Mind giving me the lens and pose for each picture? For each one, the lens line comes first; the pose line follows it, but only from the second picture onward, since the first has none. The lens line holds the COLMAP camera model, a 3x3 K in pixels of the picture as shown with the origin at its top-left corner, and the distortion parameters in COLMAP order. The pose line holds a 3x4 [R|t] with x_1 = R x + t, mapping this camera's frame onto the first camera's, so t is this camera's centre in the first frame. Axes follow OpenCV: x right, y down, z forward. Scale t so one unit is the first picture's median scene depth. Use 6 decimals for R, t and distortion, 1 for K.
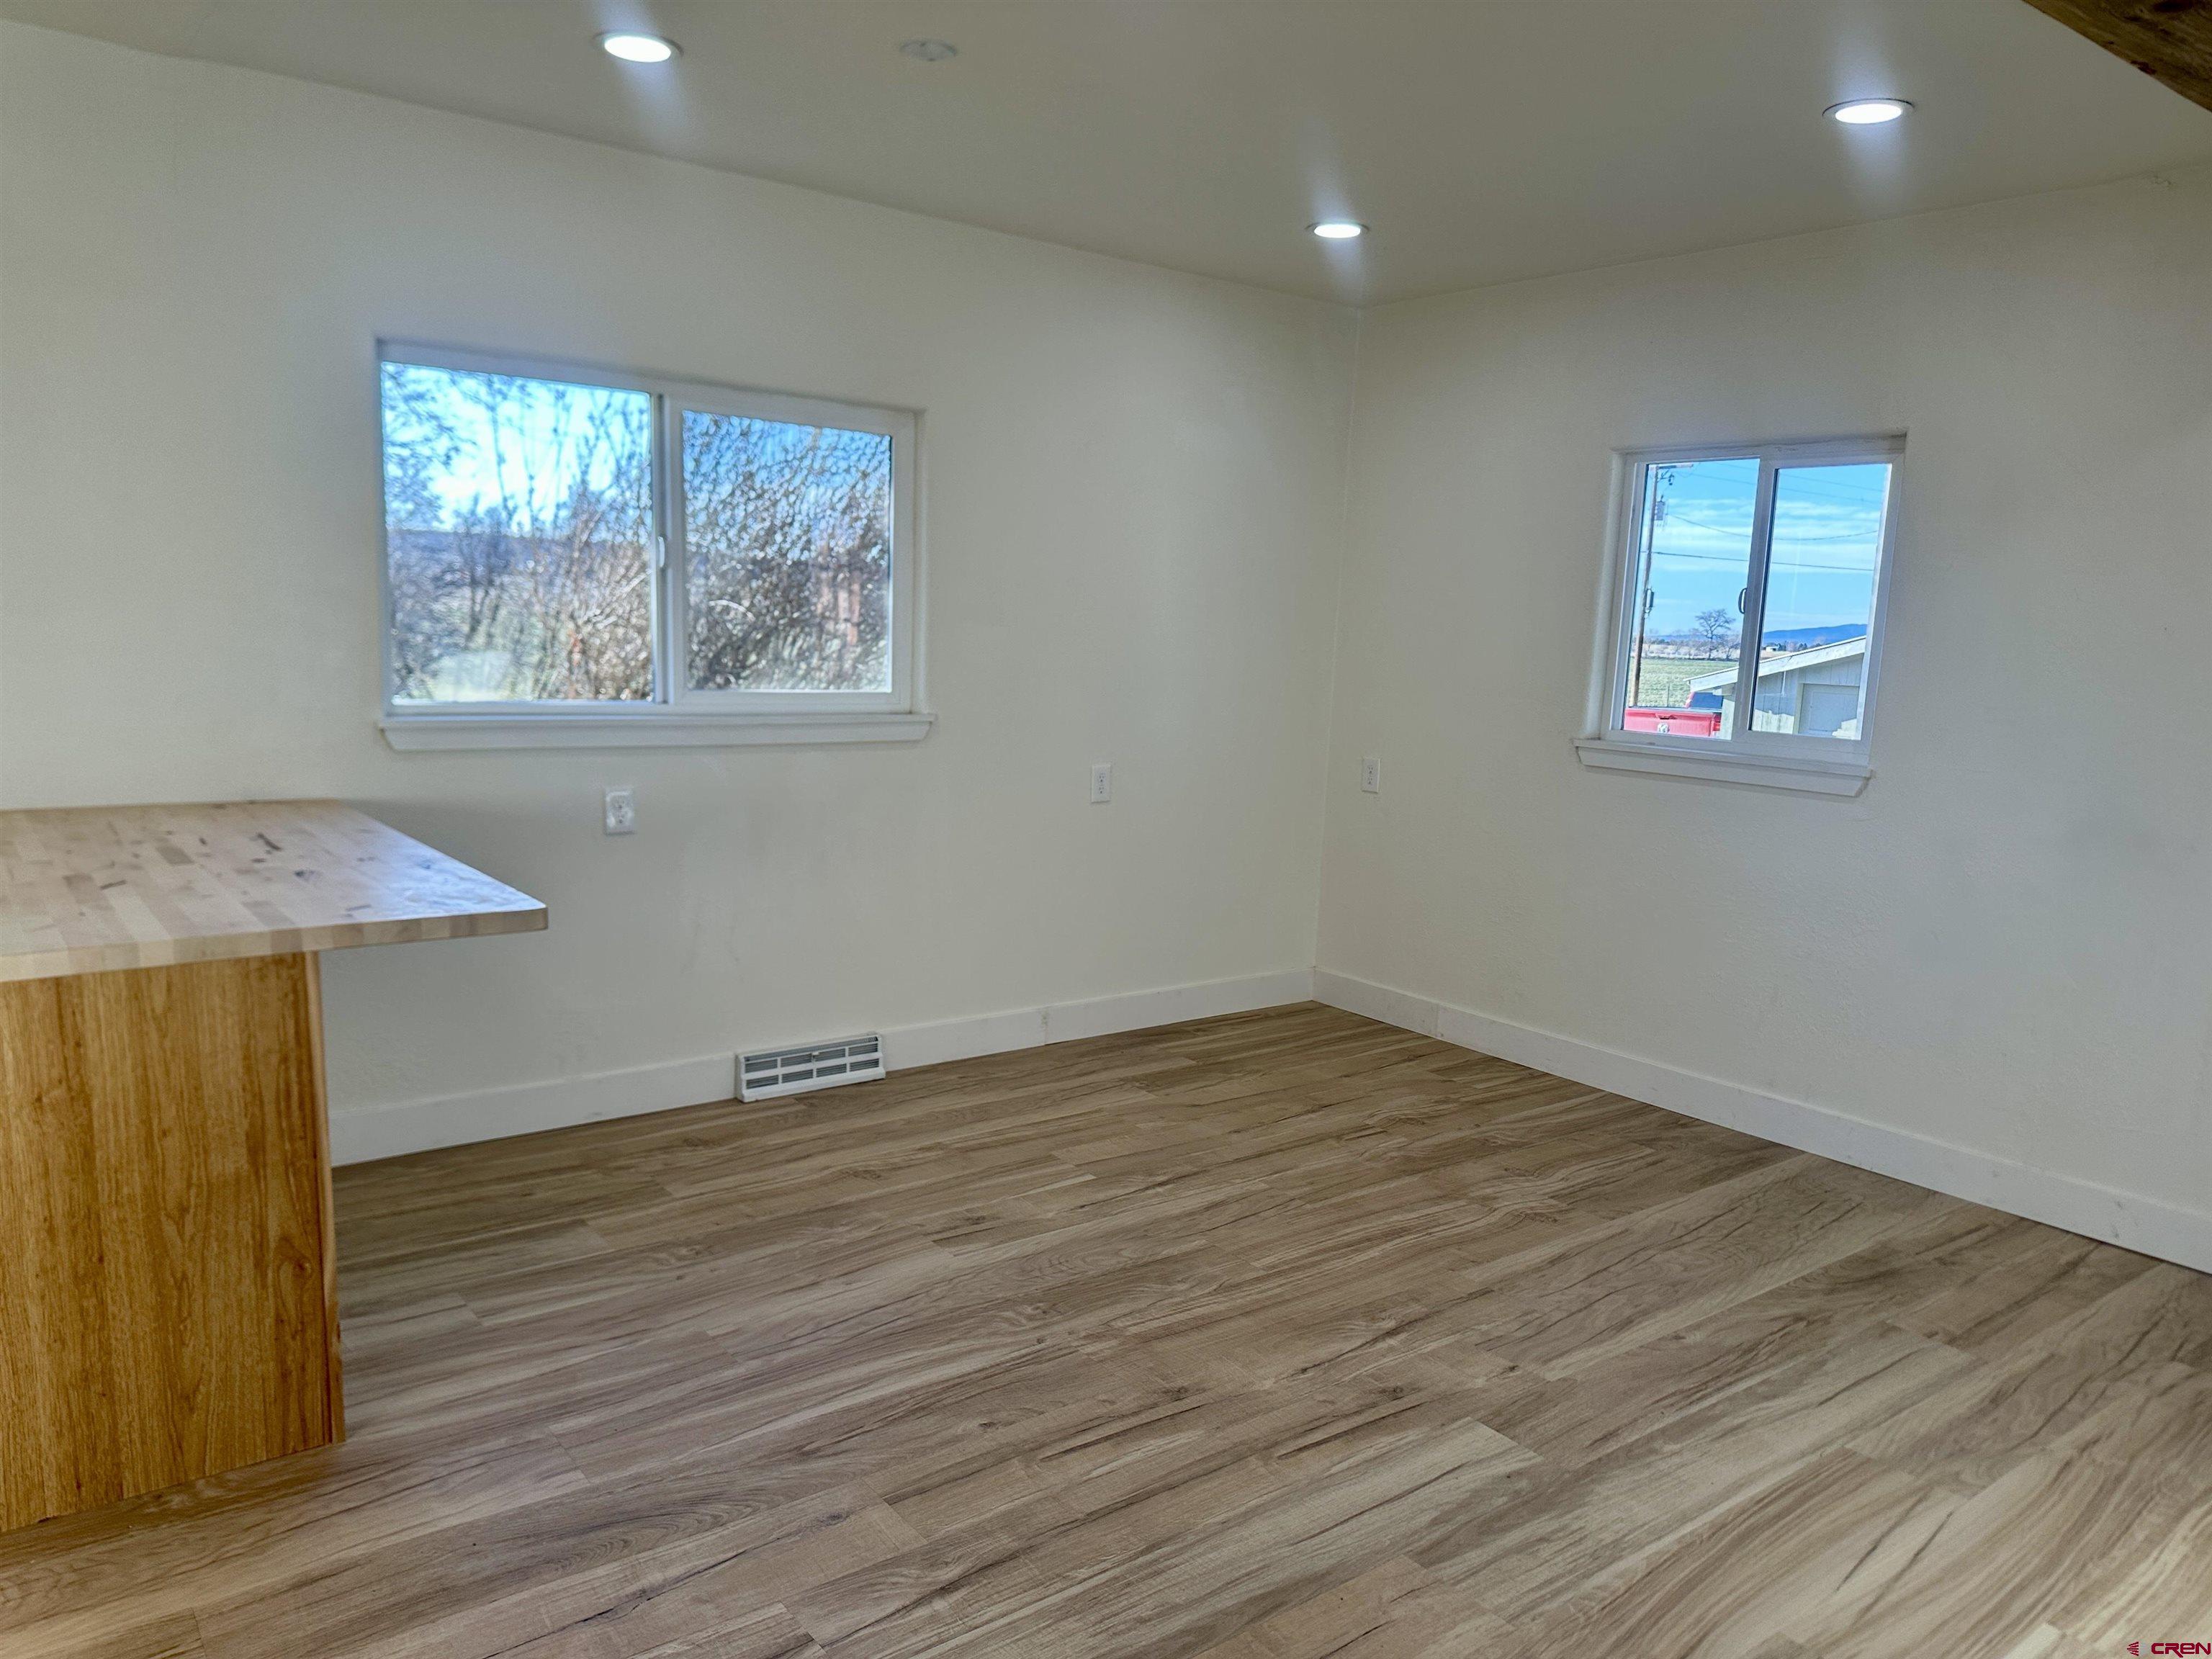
lens RADIAL K [[1553.8, 0, 1099.0], [0, 1553.8, 840.8], [0, 0, 1]] dist [0.131578, -0.194329]
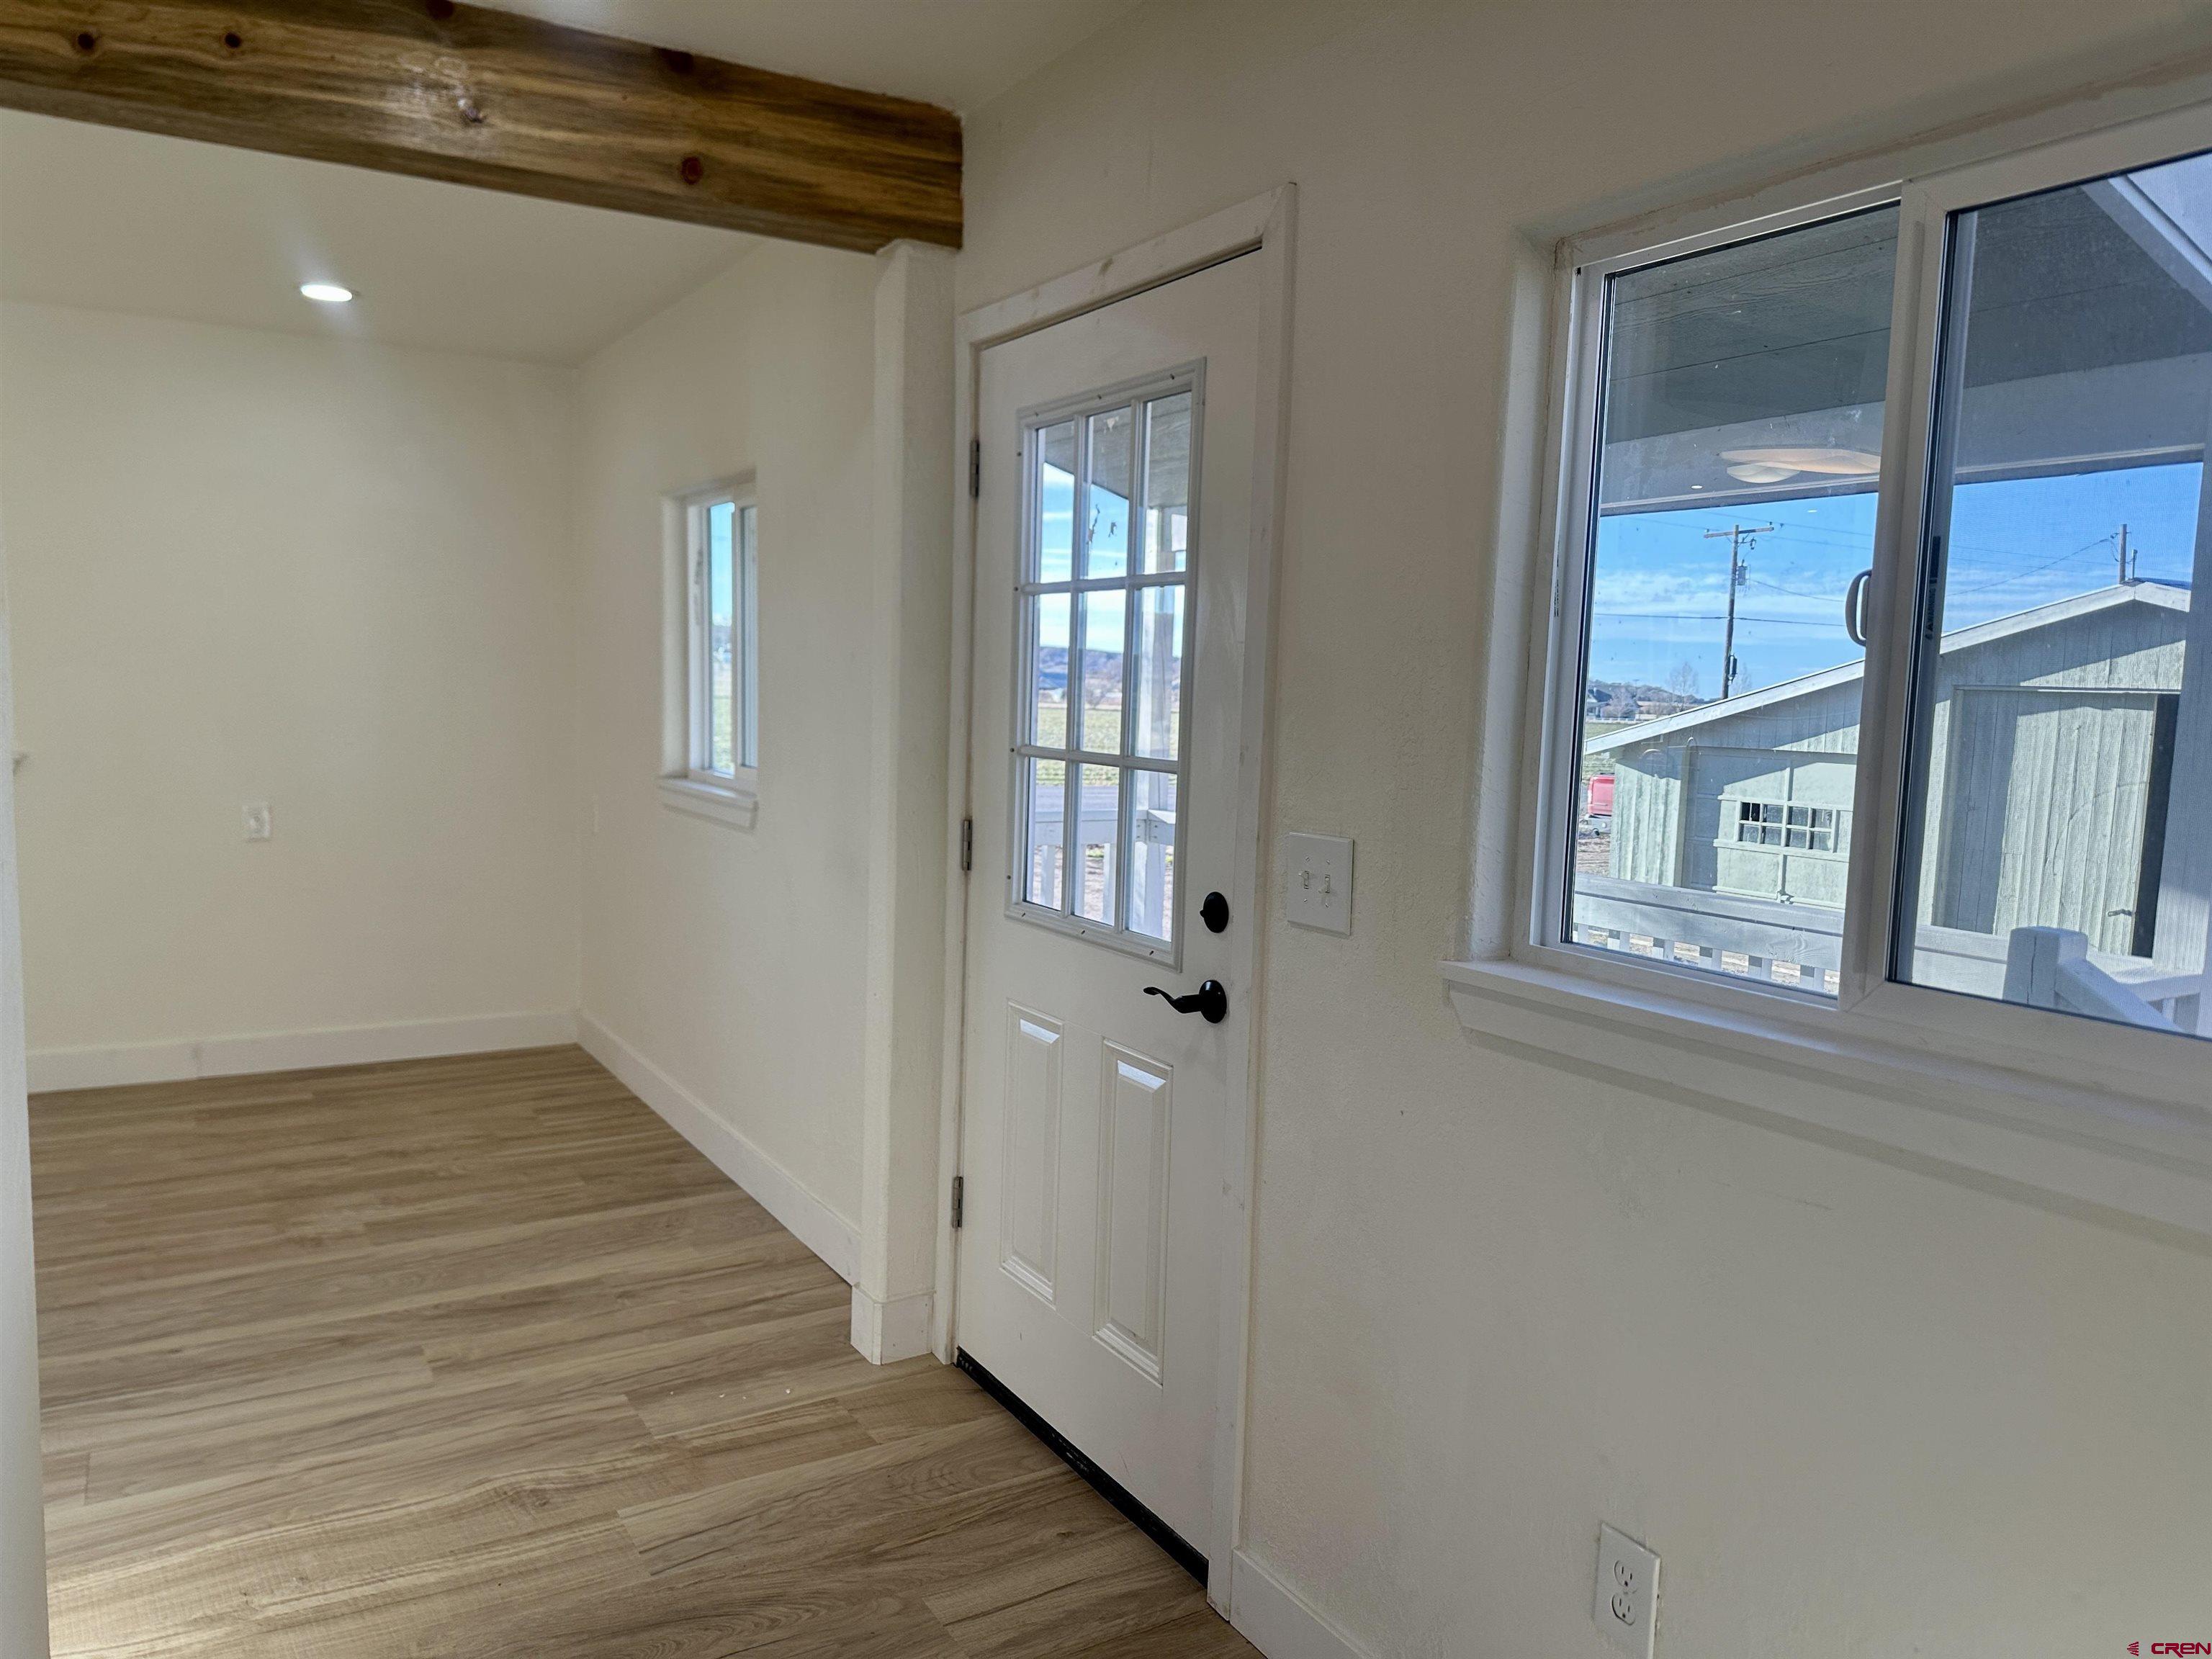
lens RADIAL K [[1553.8, 0, 1099.0], [0, 1553.8, 840.8], [0, 0, 1]] dist [0.131578, -0.194329]
pose [[0.993536, 0.005189, -0.113400, 0.826736], [-0.010535, 0.998858, -0.046600, 0.023087], [0.113029, 0.047494, 0.992456, 0.037794]]
